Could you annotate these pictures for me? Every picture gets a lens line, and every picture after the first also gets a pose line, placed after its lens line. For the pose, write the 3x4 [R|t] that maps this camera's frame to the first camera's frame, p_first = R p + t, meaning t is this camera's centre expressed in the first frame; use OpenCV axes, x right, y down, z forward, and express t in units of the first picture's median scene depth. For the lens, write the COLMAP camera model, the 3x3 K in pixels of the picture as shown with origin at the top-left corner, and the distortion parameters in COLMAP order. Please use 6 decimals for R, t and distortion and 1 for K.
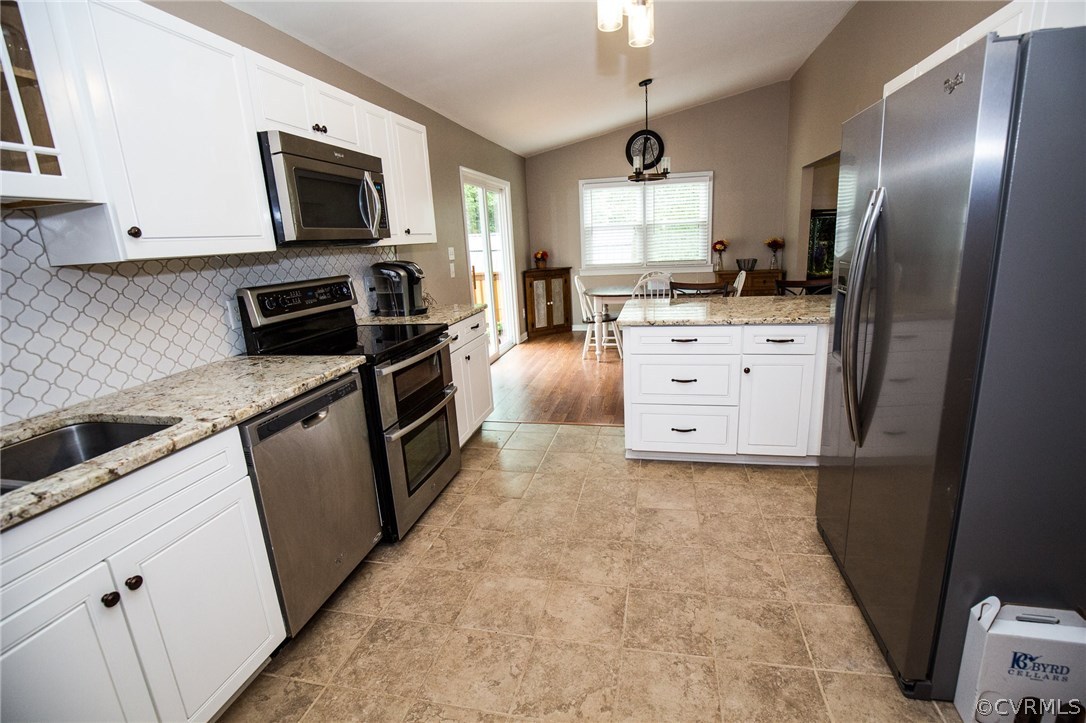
lens RADIAL K [[496.9, 0, 561.0], [0, 496.9, 359.8], [0, 0, 1]] dist [-0.017249, 0.000564]
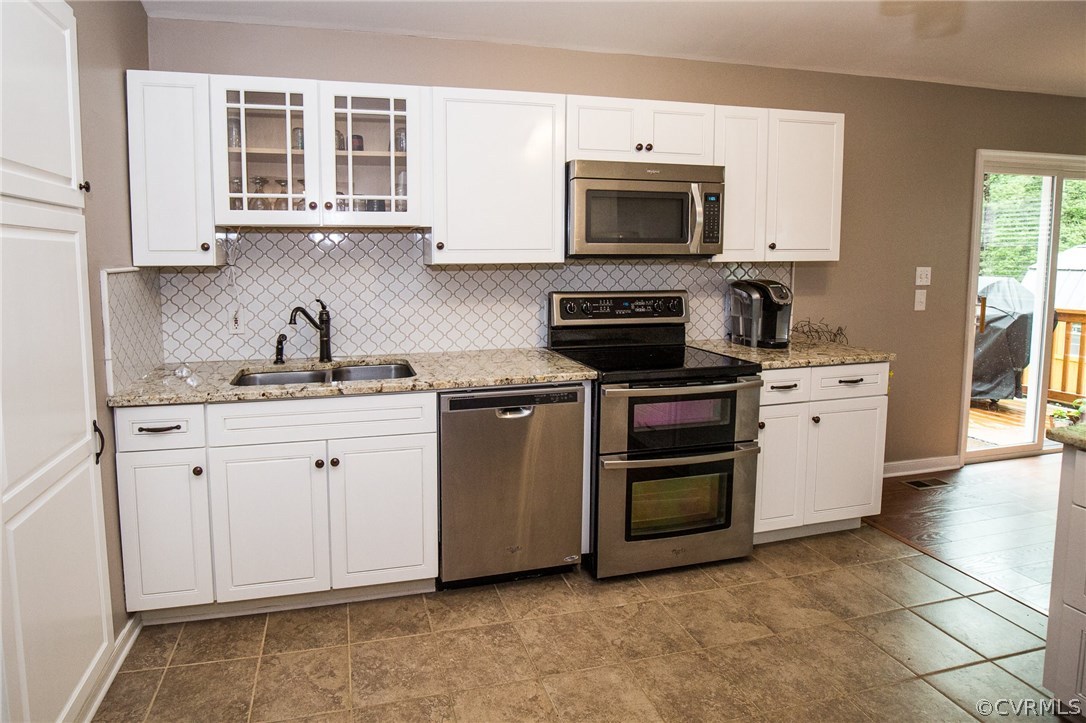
lens RADIAL K [[632.7, 0, 542.2], [0, 632.7, 302.6], [0, 0, 1]] dist [-0.026294, 0.000874]
pose [[0.425498, 0.121327, -0.896790, 0.660201], [-0.236279, 0.971493, 0.019326, -0.138426], [0.873570, 0.203669, 0.442035, 0.316857]]
